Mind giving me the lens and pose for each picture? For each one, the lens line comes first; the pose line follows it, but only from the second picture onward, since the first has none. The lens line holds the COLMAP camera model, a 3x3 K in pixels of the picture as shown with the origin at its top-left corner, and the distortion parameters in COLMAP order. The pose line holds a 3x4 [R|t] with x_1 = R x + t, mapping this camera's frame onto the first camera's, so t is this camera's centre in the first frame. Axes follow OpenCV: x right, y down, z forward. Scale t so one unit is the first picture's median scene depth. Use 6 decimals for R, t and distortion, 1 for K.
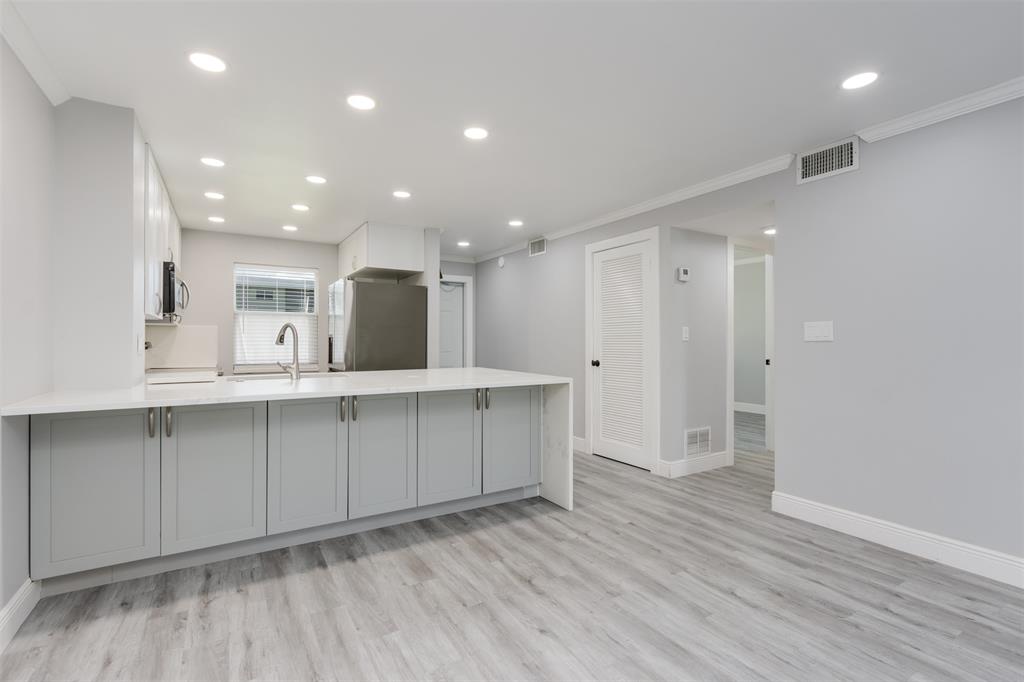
lens RADIAL K [[470.2, 0, 516.7], [0, 470.2, 338.7], [0, 0, 1]] dist [0.009115, -0.000364]
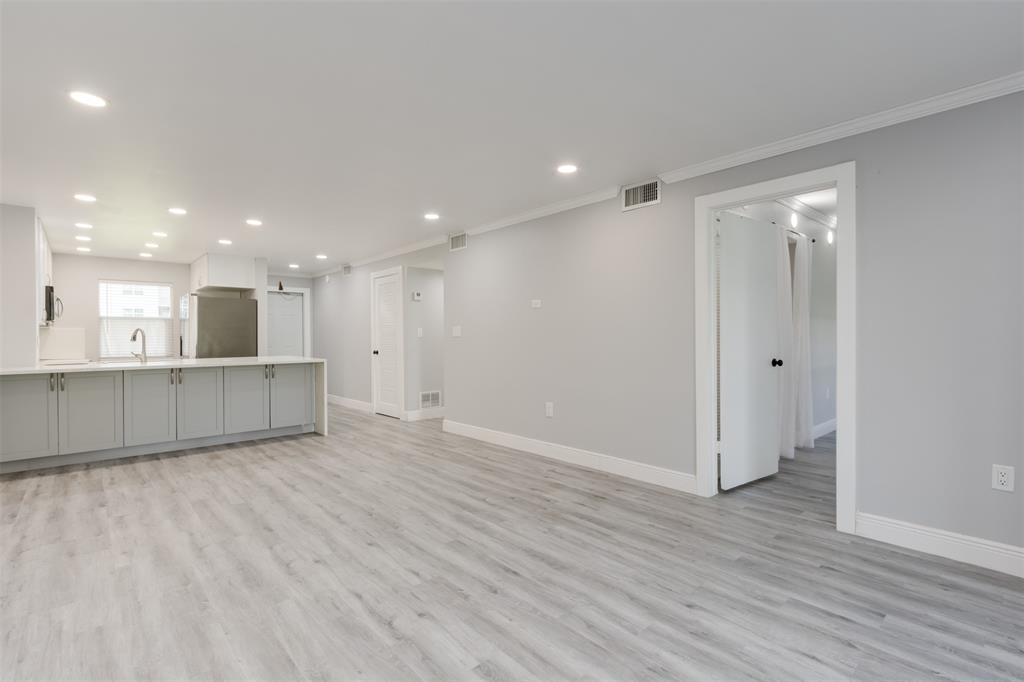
lens RADIAL K [[474.2, 0, 512.0], [0, 474.2, 341.0], [0, 0, 1]] dist [0.007288, -0.000859]
pose [[0.984397, -0.008593, 0.175751, 0.525294], [0.006697, 0.999913, 0.011379, 0.002143], [-0.175833, -0.010024, 0.984369, -0.898472]]
